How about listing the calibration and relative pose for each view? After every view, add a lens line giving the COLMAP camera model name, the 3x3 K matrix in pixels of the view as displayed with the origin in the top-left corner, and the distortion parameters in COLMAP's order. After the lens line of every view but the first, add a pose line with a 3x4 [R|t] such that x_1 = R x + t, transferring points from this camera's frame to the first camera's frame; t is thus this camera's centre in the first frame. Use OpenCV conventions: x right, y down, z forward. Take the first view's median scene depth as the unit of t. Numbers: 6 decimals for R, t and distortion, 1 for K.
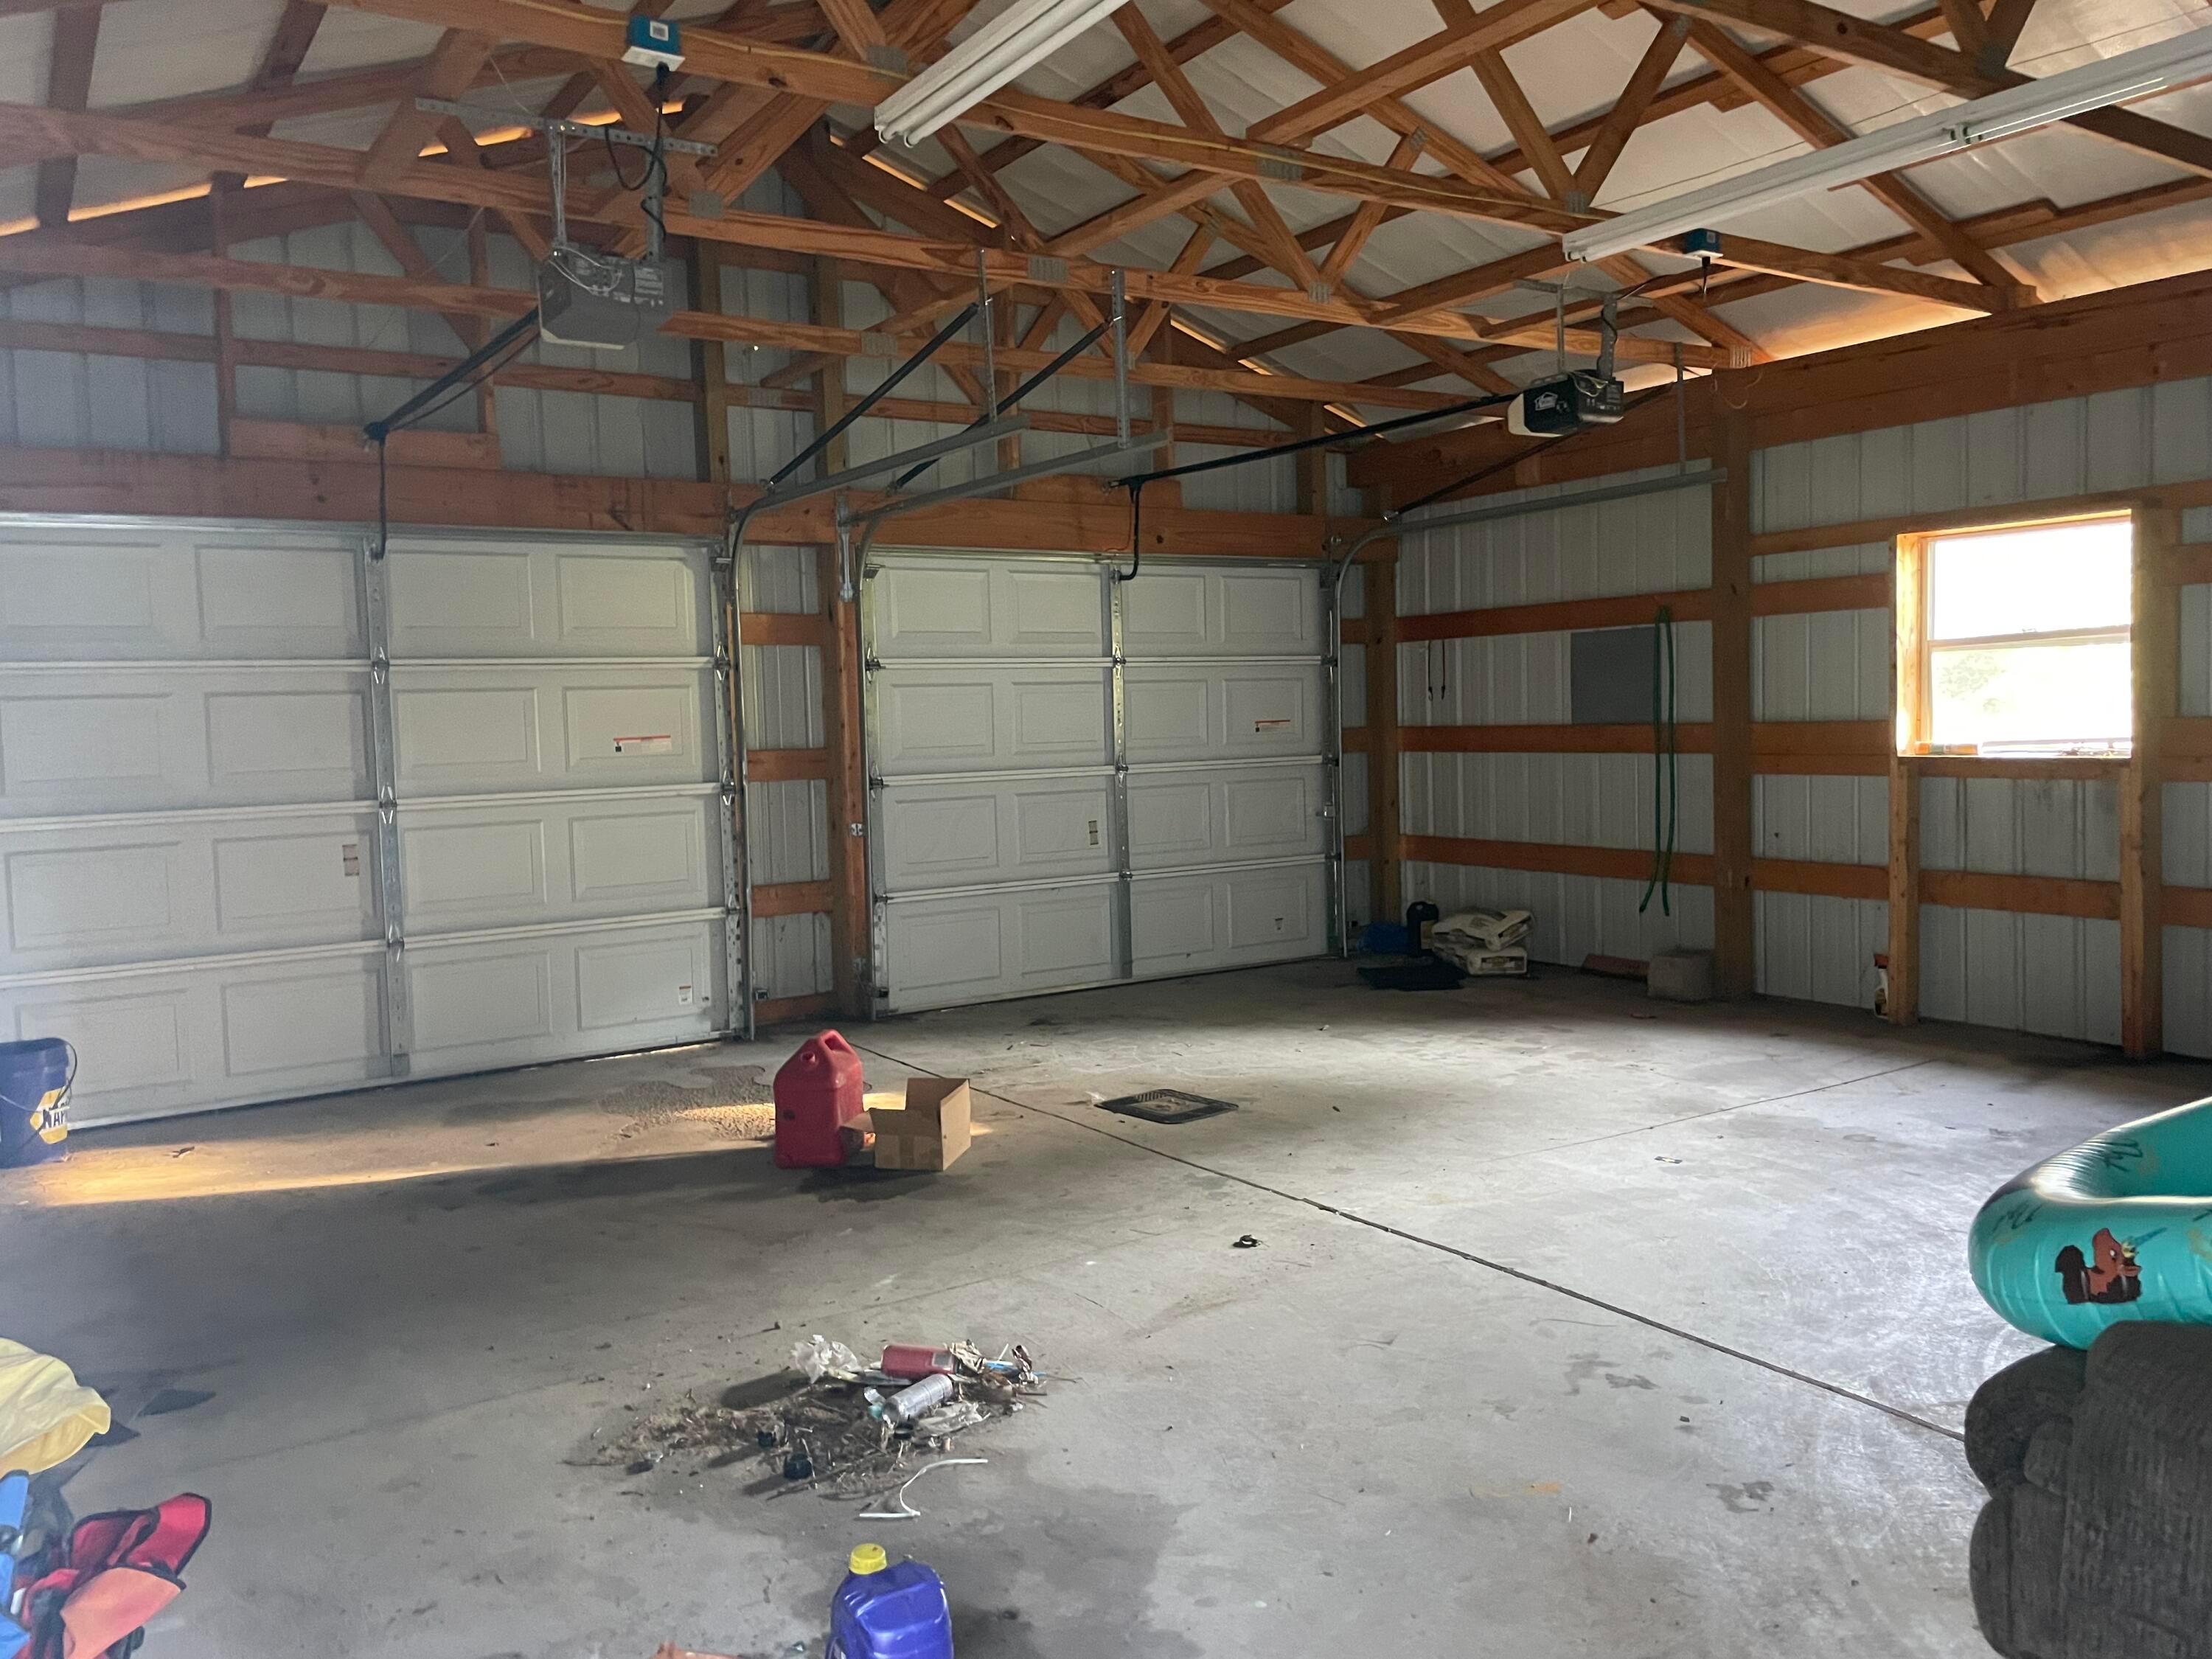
lens RADIAL K [[1666.6, 0, 1106.0], [0, 1666.6, 829.5], [0, 0, 1]] dist [0.108382, -0.160210]
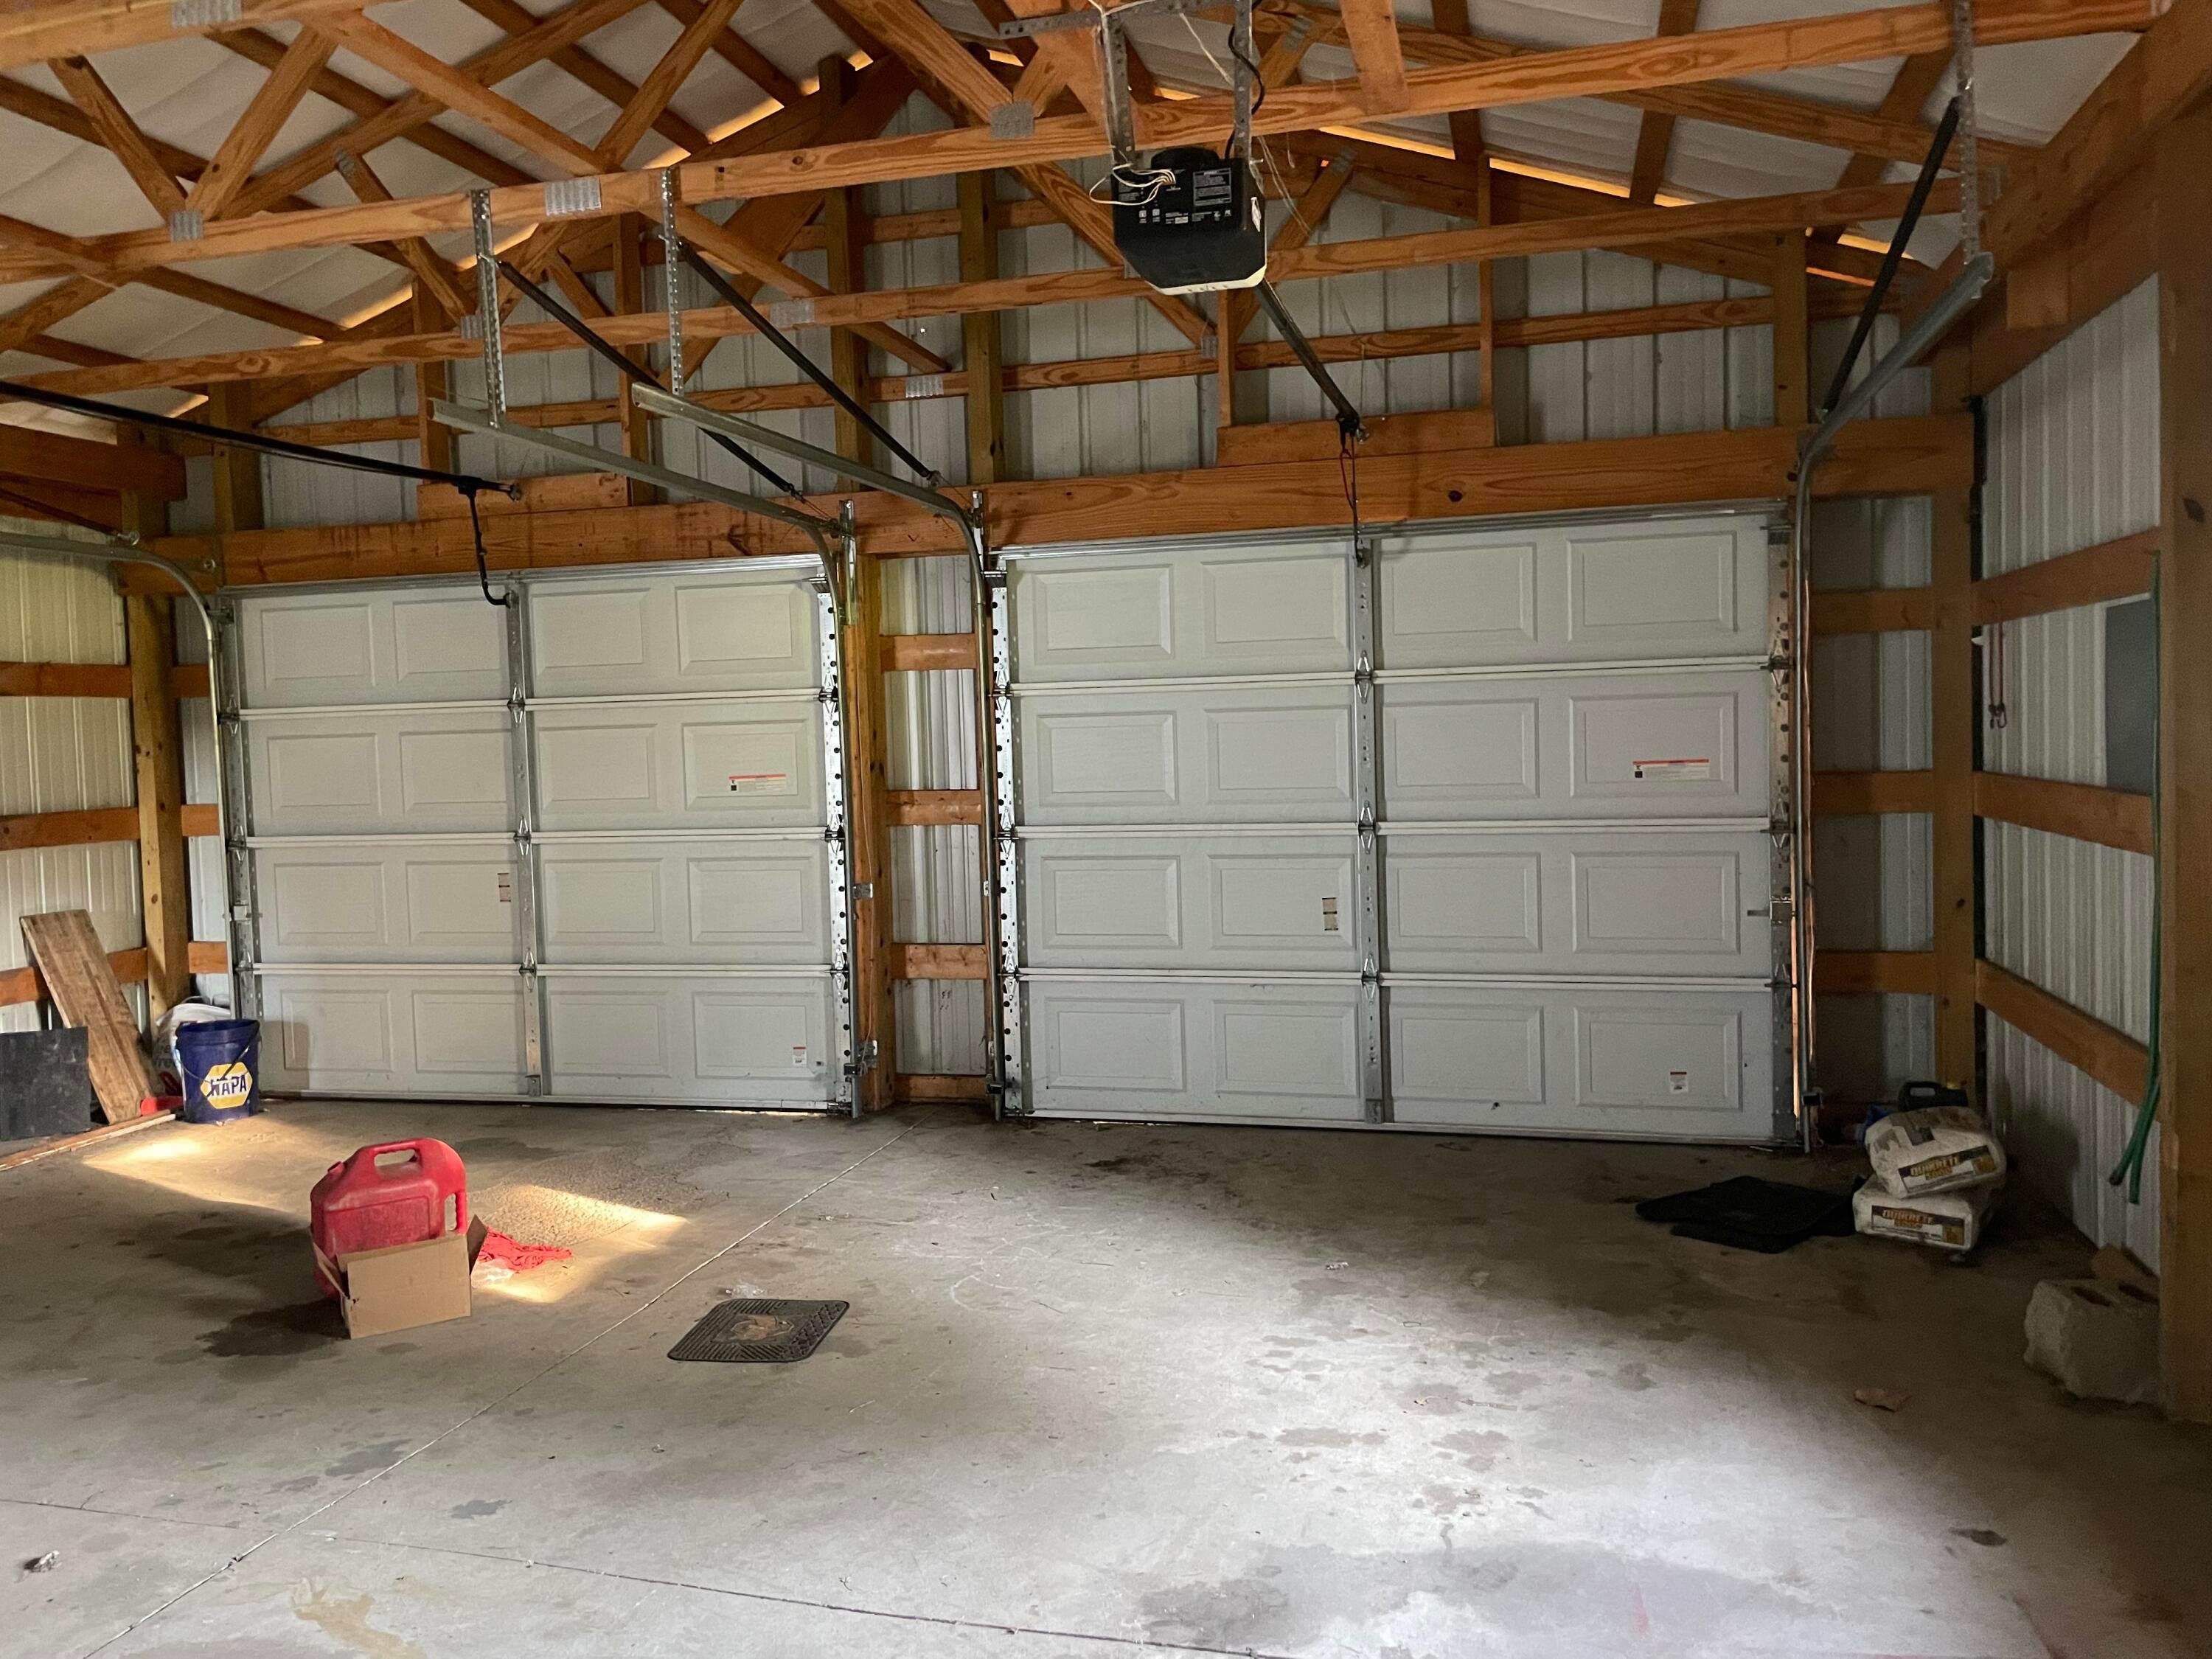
lens RADIAL K [[1666.6, 0, 1106.0], [0, 1666.6, 829.5], [0, 0, 1]] dist [0.108382, -0.160210]
pose [[0.669044, 0.053470, -0.741297, 0.549248], [-0.042482, 0.998529, 0.033683, -0.065114], [0.742008, 0.008957, 0.670332, 0.521836]]
